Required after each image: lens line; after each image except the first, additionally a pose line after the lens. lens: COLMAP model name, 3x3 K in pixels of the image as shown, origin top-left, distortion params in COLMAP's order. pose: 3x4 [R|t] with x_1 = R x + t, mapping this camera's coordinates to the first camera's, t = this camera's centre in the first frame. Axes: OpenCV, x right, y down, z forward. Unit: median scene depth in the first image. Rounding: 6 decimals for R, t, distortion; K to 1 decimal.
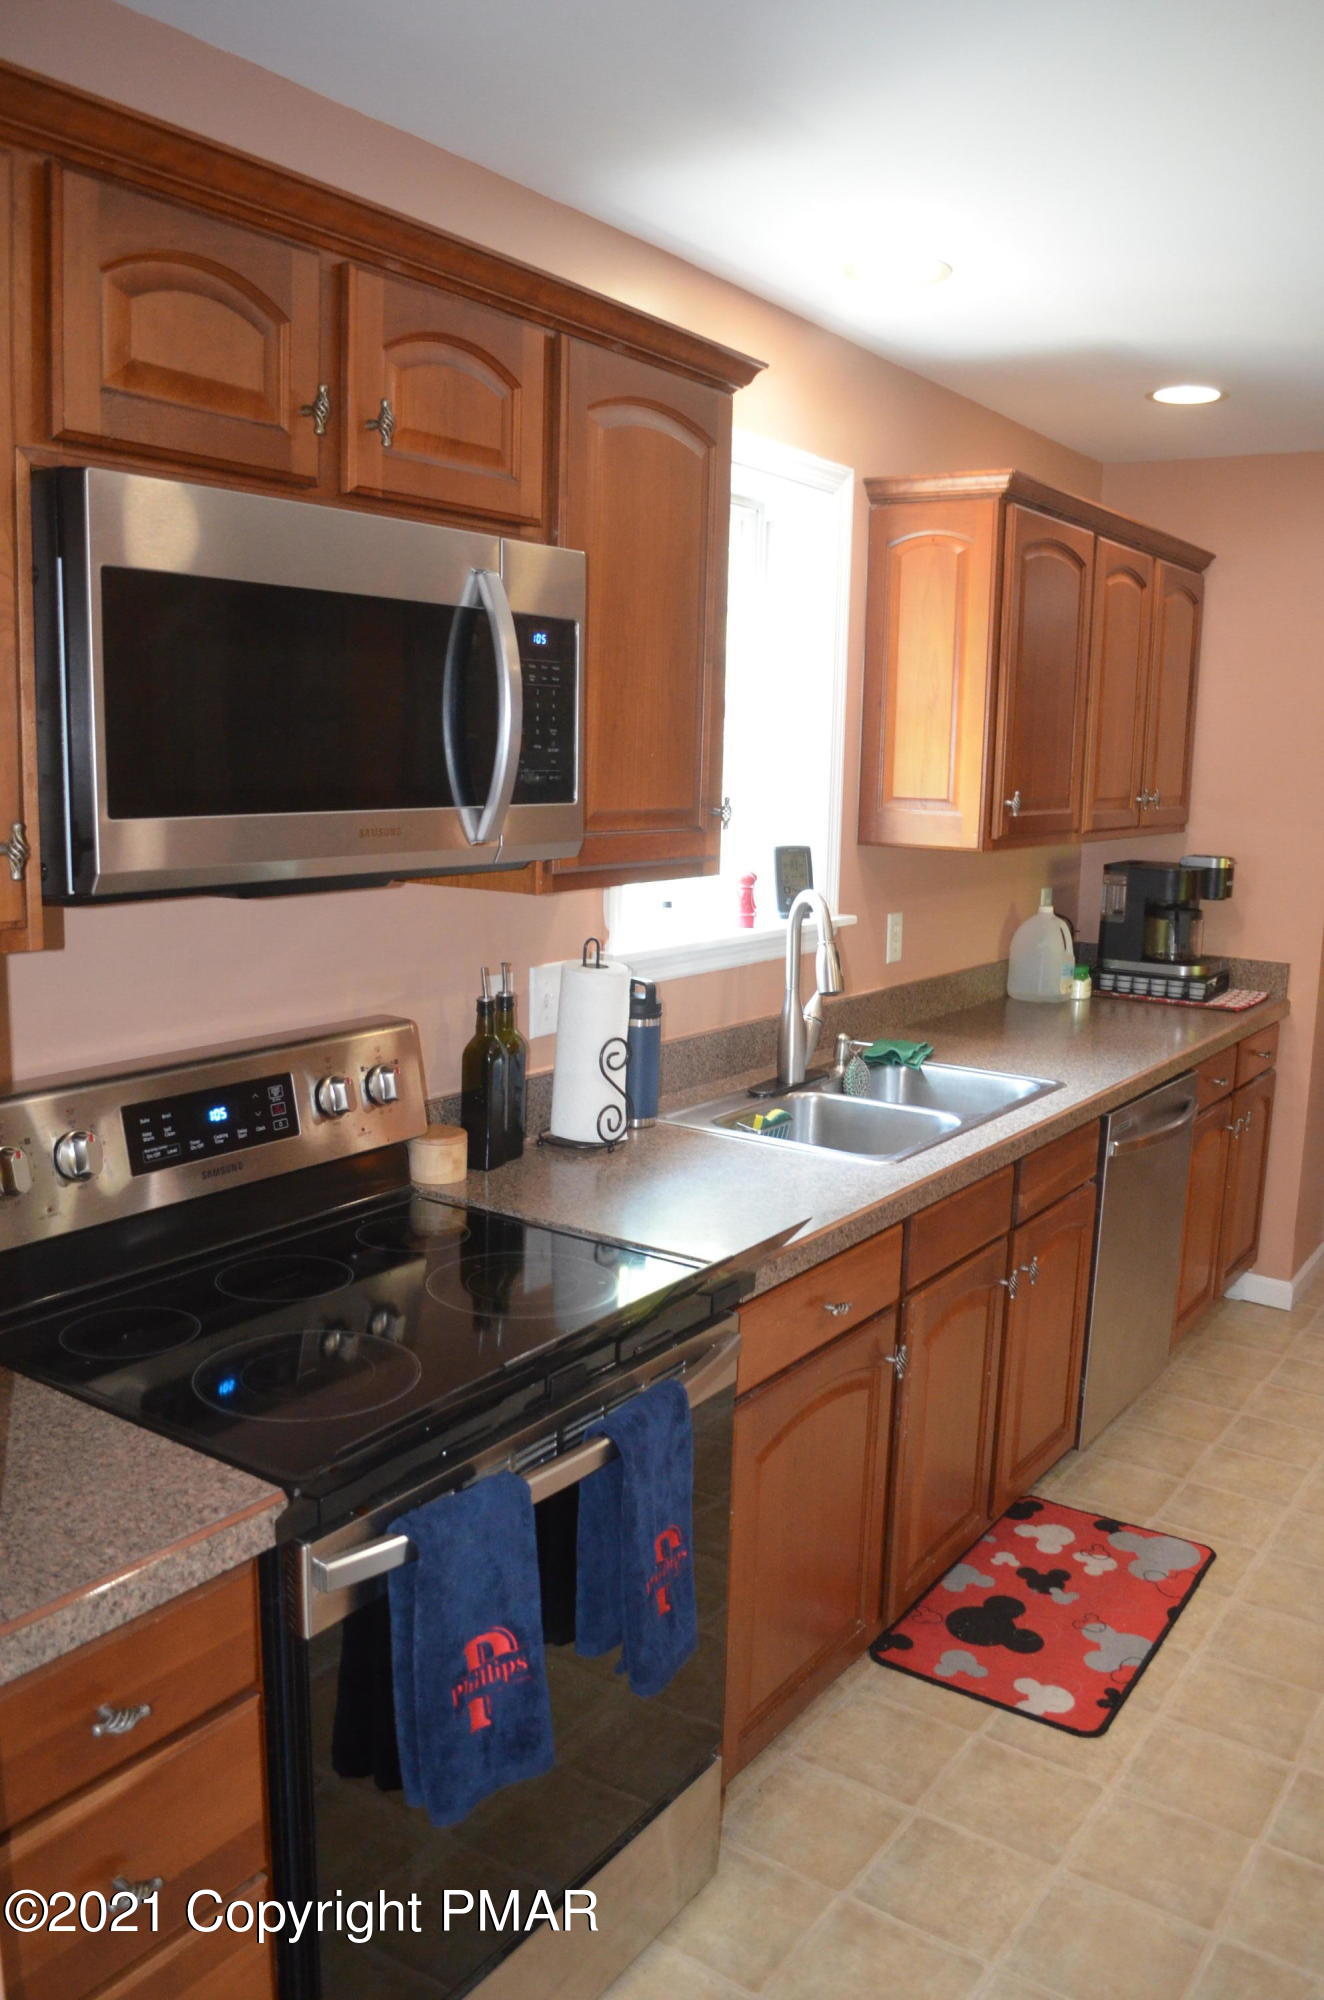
lens RADIAL K [[1570.5, 0, 663.2], [0, 1570.5, 1006.0], [0, 0, 1]] dist [-0.088380, 0.019036]
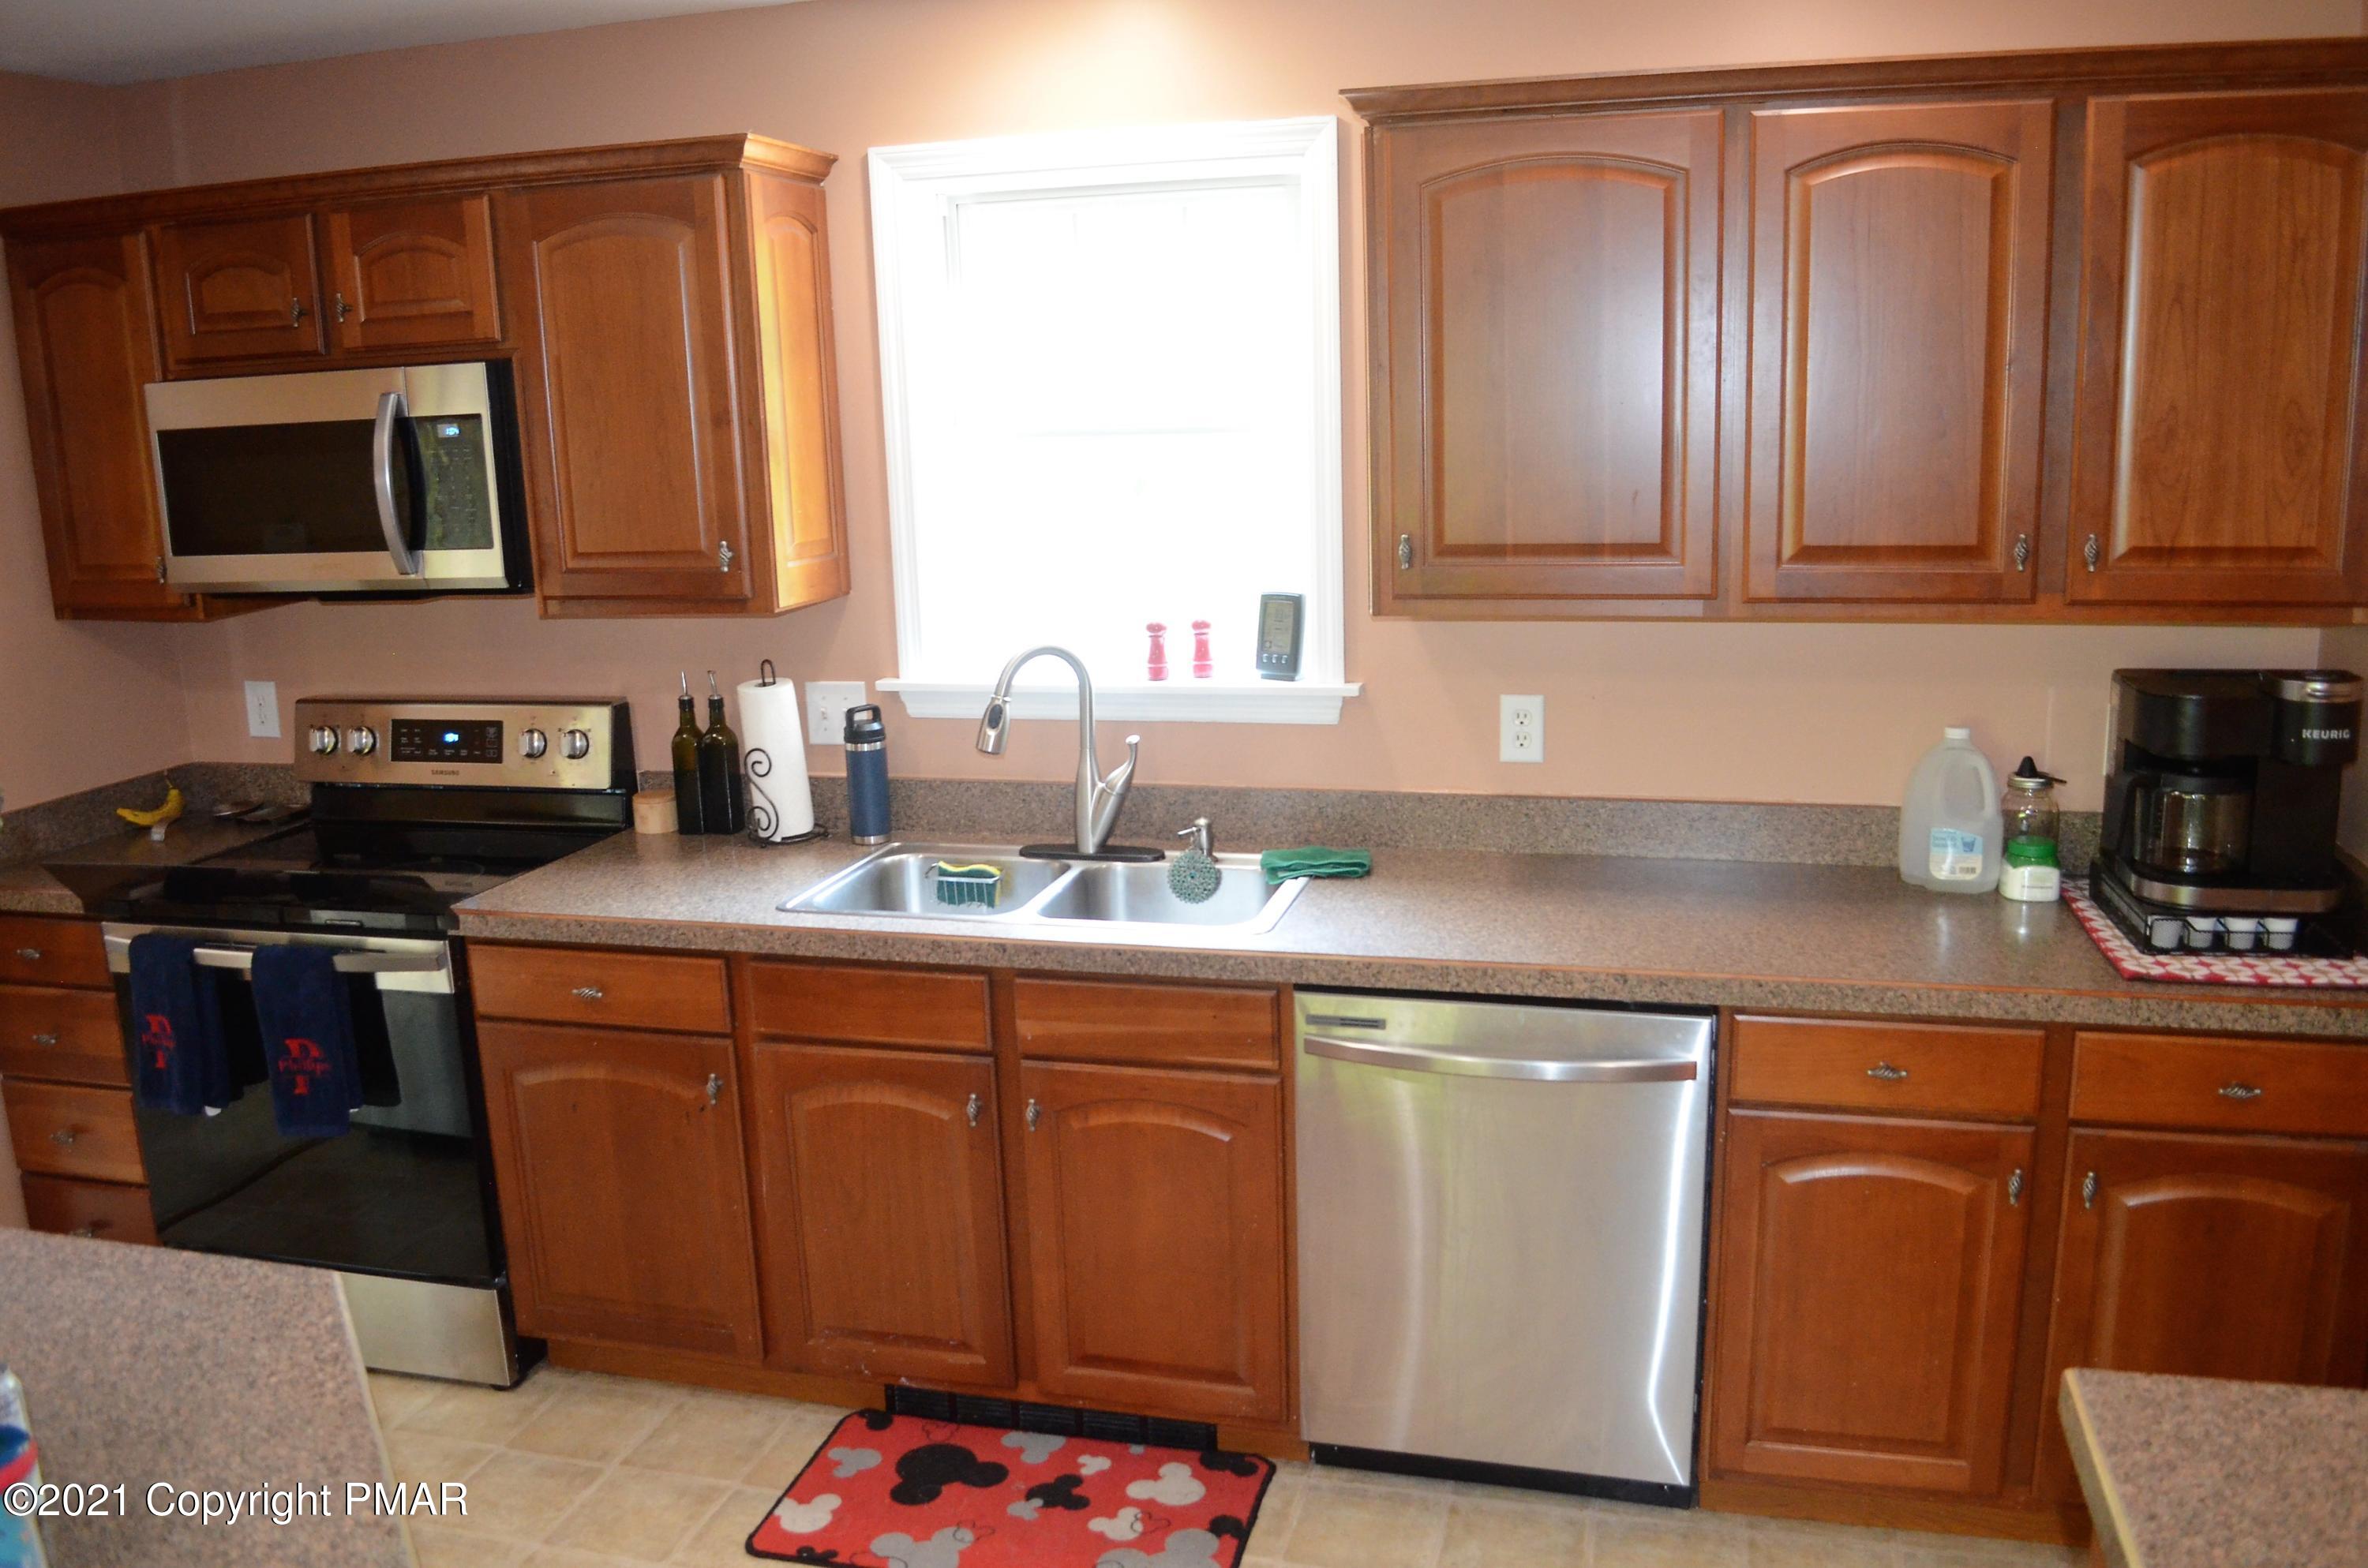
lens RADIAL K [[1859.2, 0, 1184.0], [0, 1859.2, 784.0], [0, 0, 1]] dist [-0.088380, 0.019036]
pose [[0.338791, 0.156502, -0.927754, 1.270894], [-0.118146, 0.985340, 0.123072, -0.149728], [0.933414, 0.067915, 0.352314, 0.782132]]
